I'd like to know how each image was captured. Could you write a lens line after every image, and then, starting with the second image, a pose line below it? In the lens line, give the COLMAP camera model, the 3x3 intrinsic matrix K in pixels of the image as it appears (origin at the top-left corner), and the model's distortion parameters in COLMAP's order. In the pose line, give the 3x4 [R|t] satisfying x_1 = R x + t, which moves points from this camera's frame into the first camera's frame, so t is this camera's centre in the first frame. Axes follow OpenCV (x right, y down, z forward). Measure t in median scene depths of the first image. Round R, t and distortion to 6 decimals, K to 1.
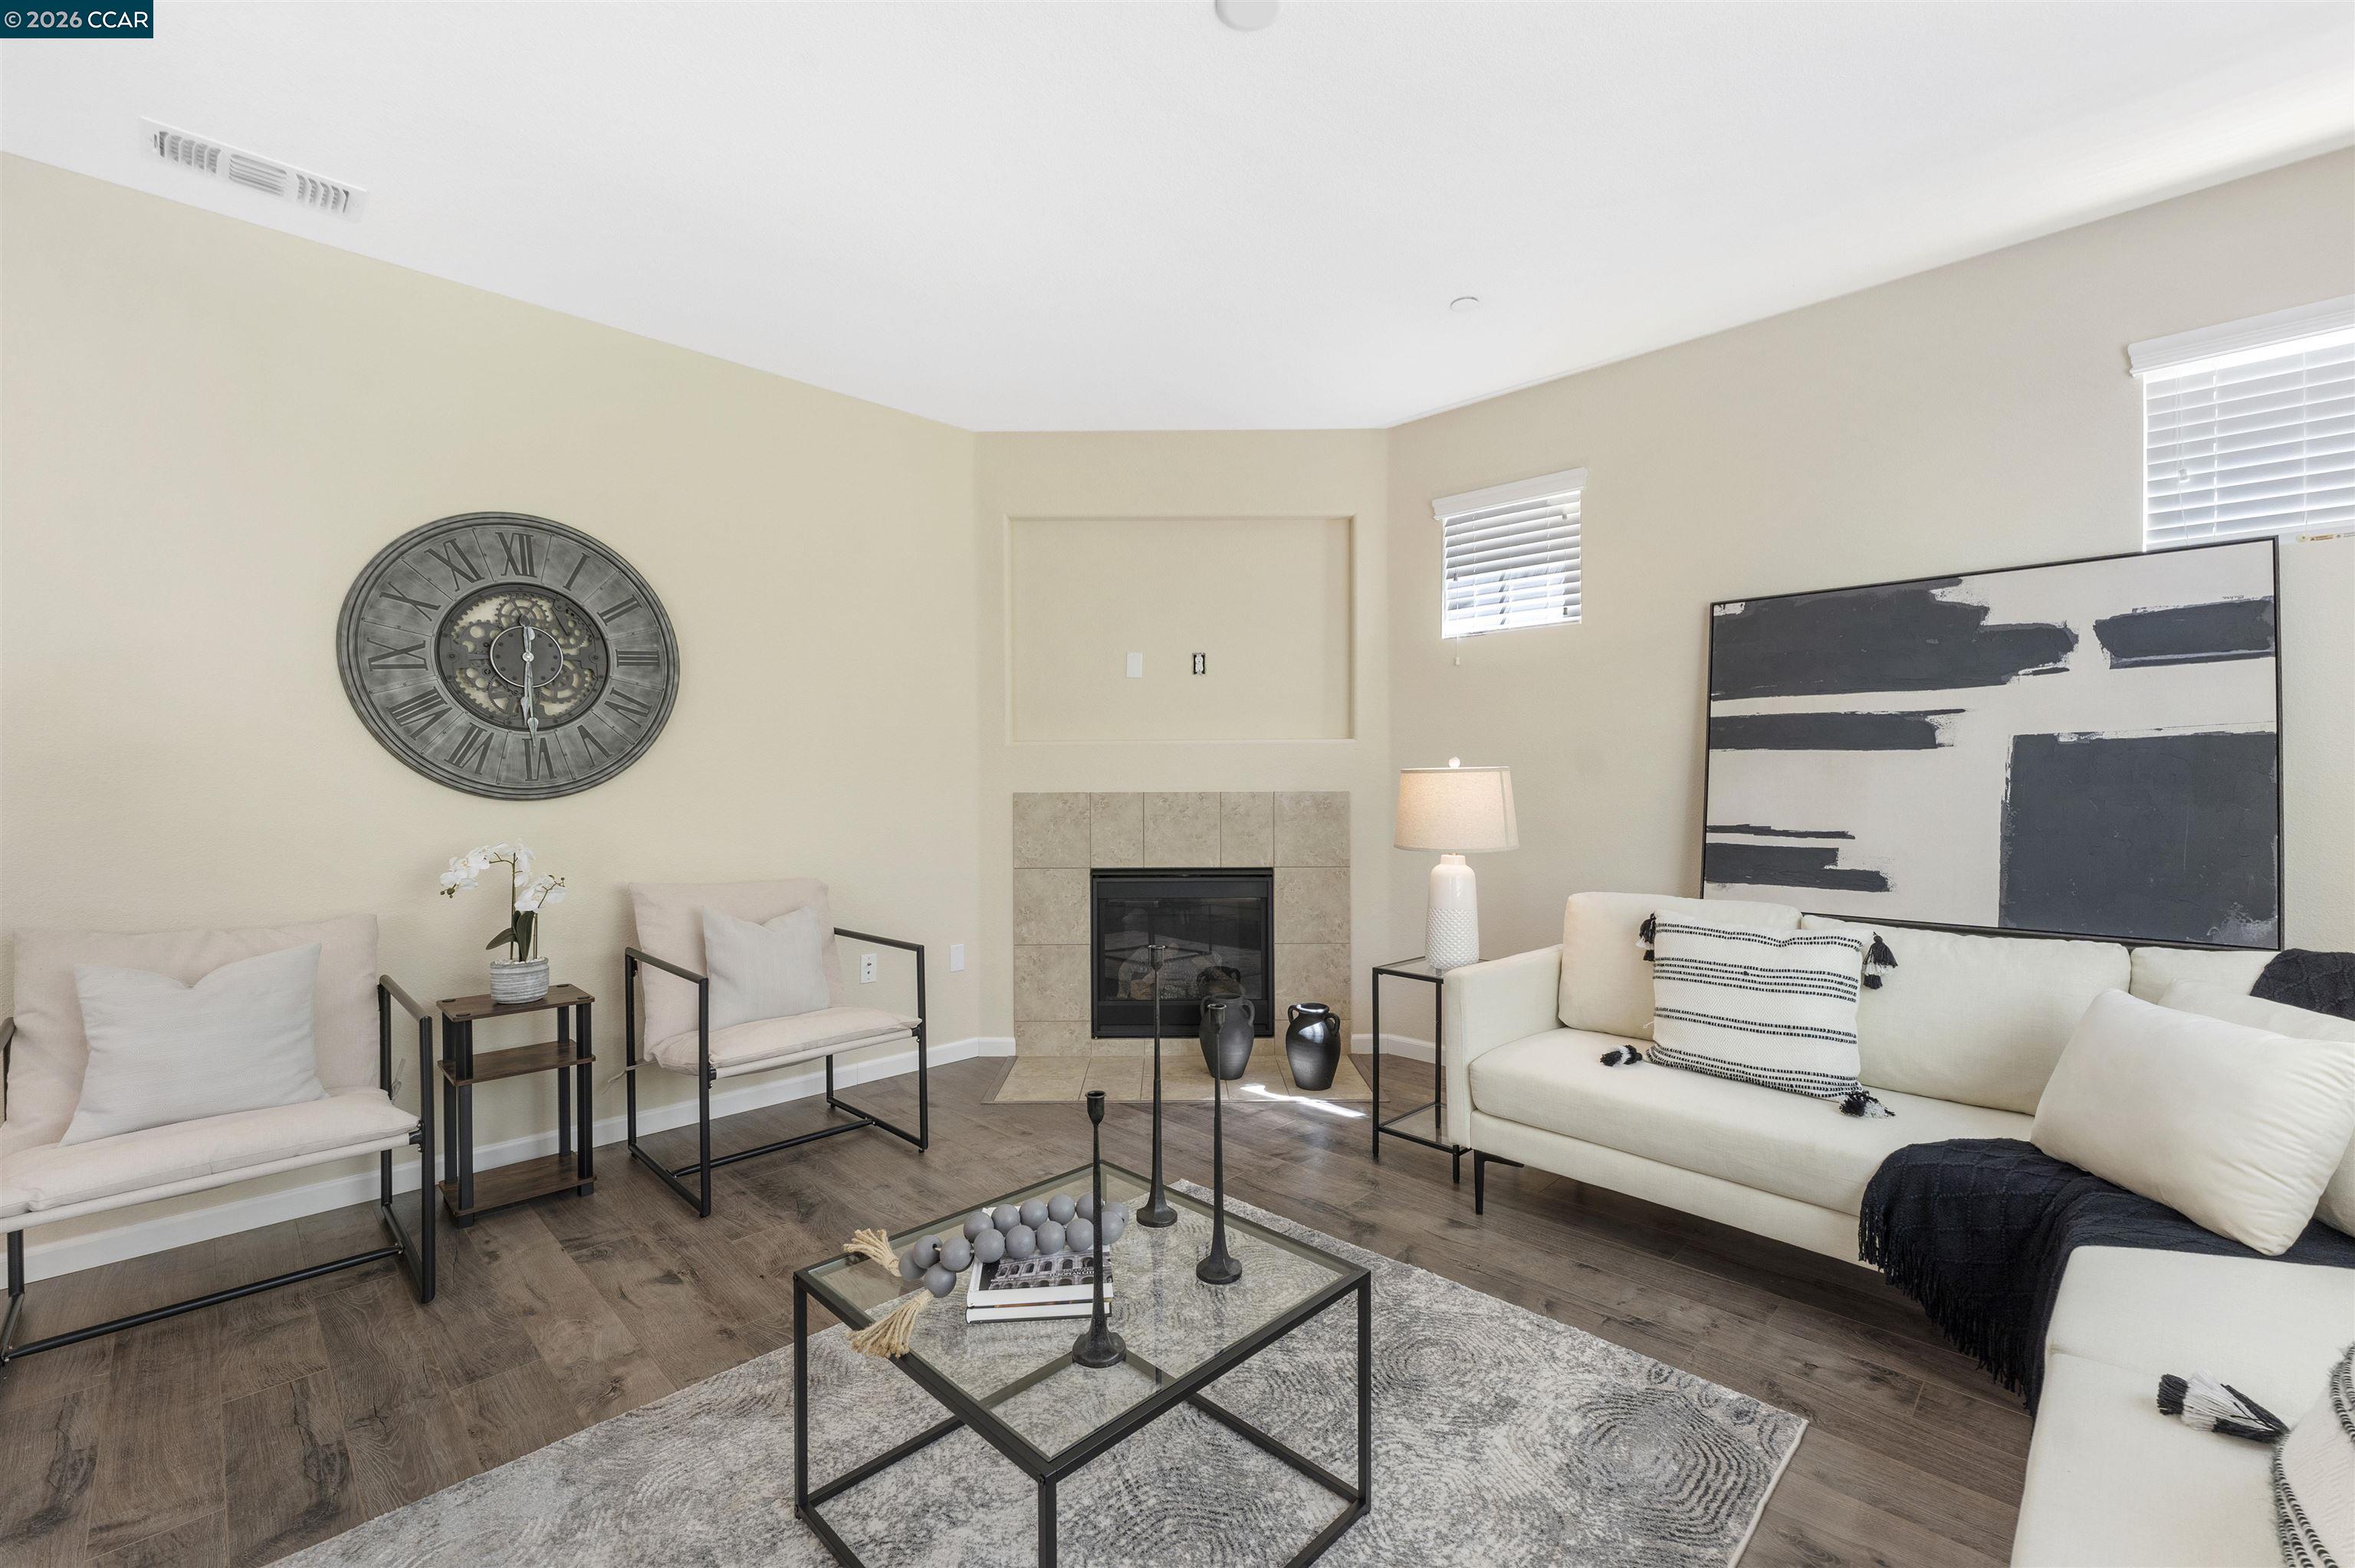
lens RADIAL K [[982.8, 0, 1166.0], [0, 982.8, 781.8], [0, 0, 1]] dist [-0.000423, -0.000029]
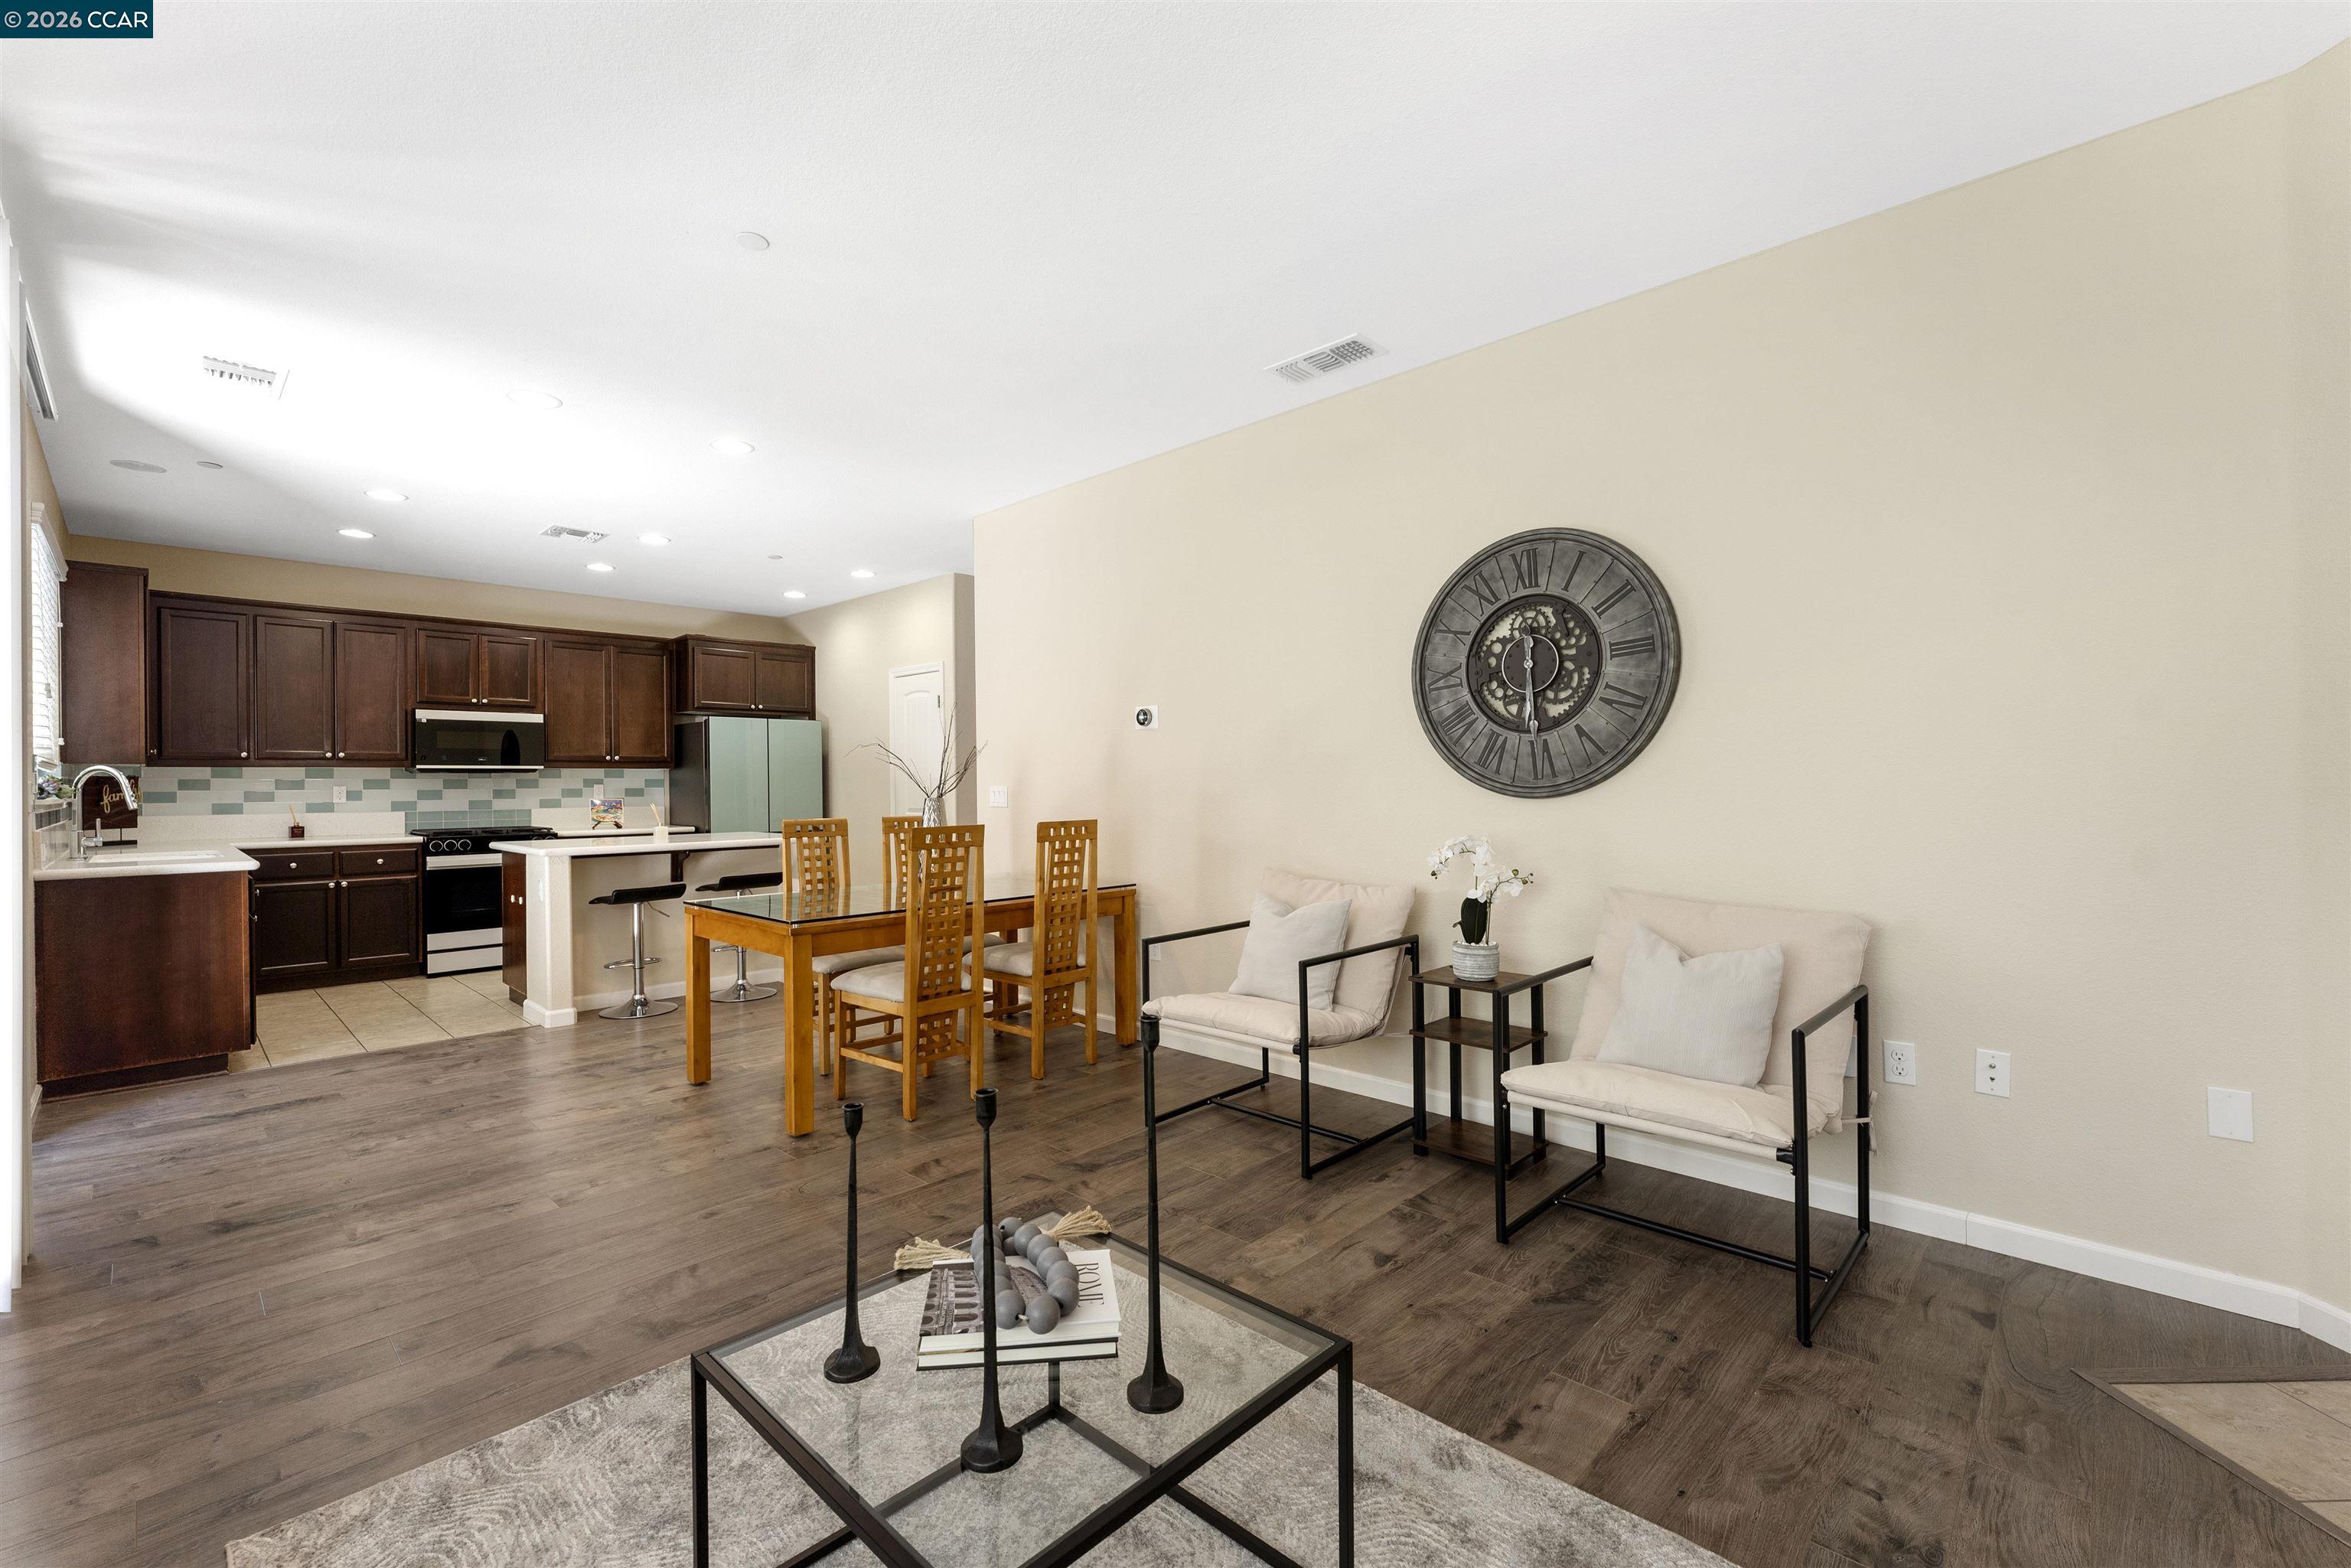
lens RADIAL K [[981.2, 0, 1163.1], [0, 981.2, 786.6], [0, 0, 1]] dist [-0.000423, -0.000029]
pose [[0.016464, 0.003610, -0.999858, 0.411388], [0.005812, 0.999976, 0.003707, -0.000021], [0.999848, -0.005872, 0.016442, 0.586119]]
